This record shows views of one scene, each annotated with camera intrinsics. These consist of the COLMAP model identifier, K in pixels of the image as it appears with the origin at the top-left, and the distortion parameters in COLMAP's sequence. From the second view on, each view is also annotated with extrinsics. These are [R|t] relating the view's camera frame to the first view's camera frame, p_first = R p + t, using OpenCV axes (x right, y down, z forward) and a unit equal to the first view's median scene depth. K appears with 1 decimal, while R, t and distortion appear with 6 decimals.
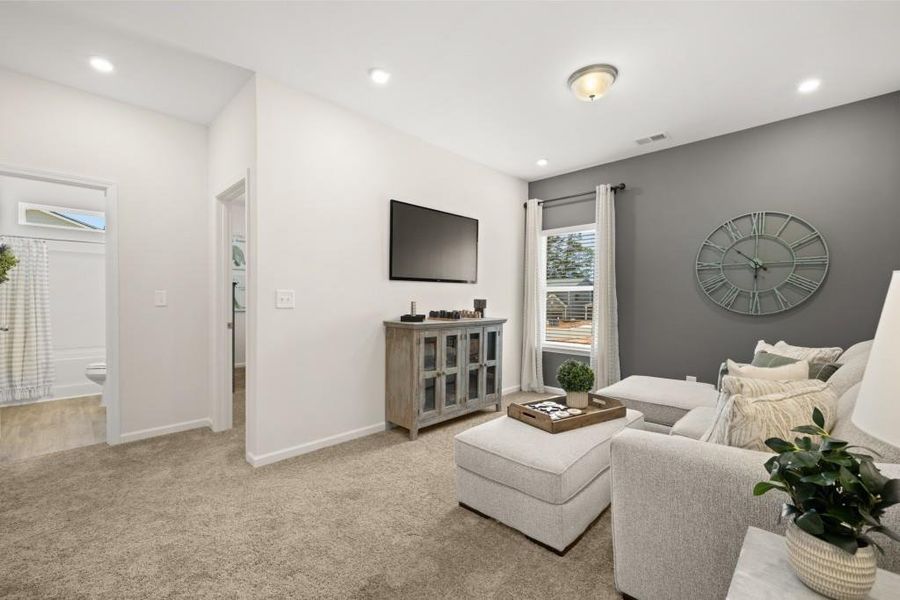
lens RADIAL K [[375.9, 0, 450.8], [0, 375.9, 304.6], [0, 0, 1]] dist [-0.006159, -0.000232]
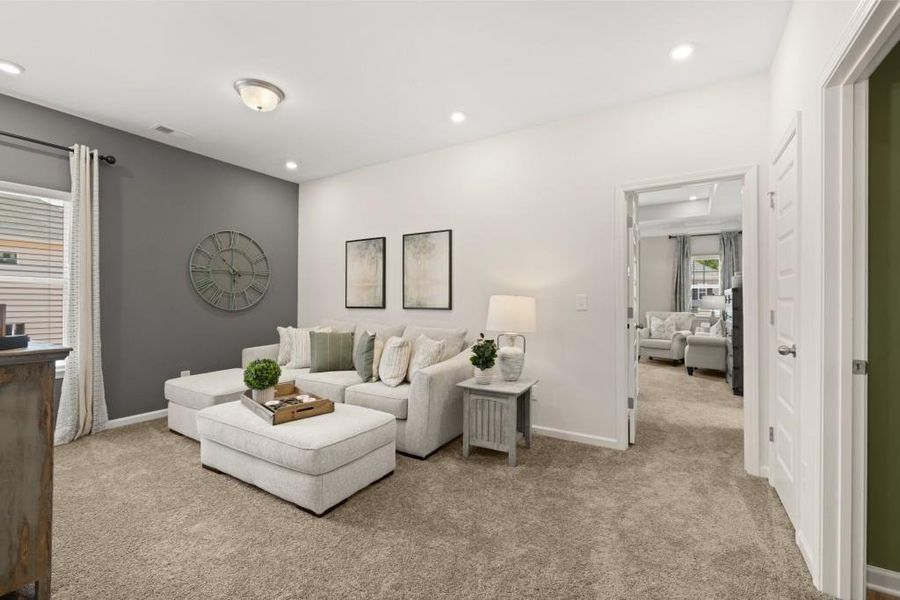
lens RADIAL K [[375.9, 0, 448.8], [0, 375.9, 299.7], [0, 0, 1]] dist [-0.006159, -0.000232]
pose [[-0.217620, -0.002982, 0.976029, -0.599974], [0.005042, 0.999979, 0.004179, -0.011231], [-0.976021, 0.005830, -0.217600, 0.549747]]
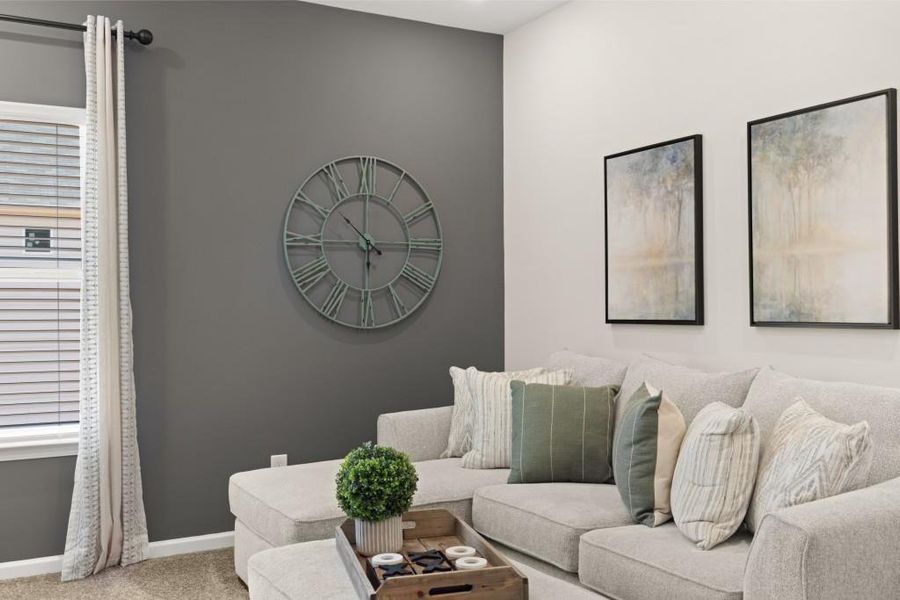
lens RADIAL K [[859.8, 0, 450.2], [0, 859.8, 300.7], [0, 0, 1]] dist [0.003487, 0.000000]
pose [[0.281114, -0.002428, 0.959671, -0.452013], [0.019429, 0.999806, -0.003162, -0.010316], [-0.959478, 0.019534, 0.281107, 0.484093]]
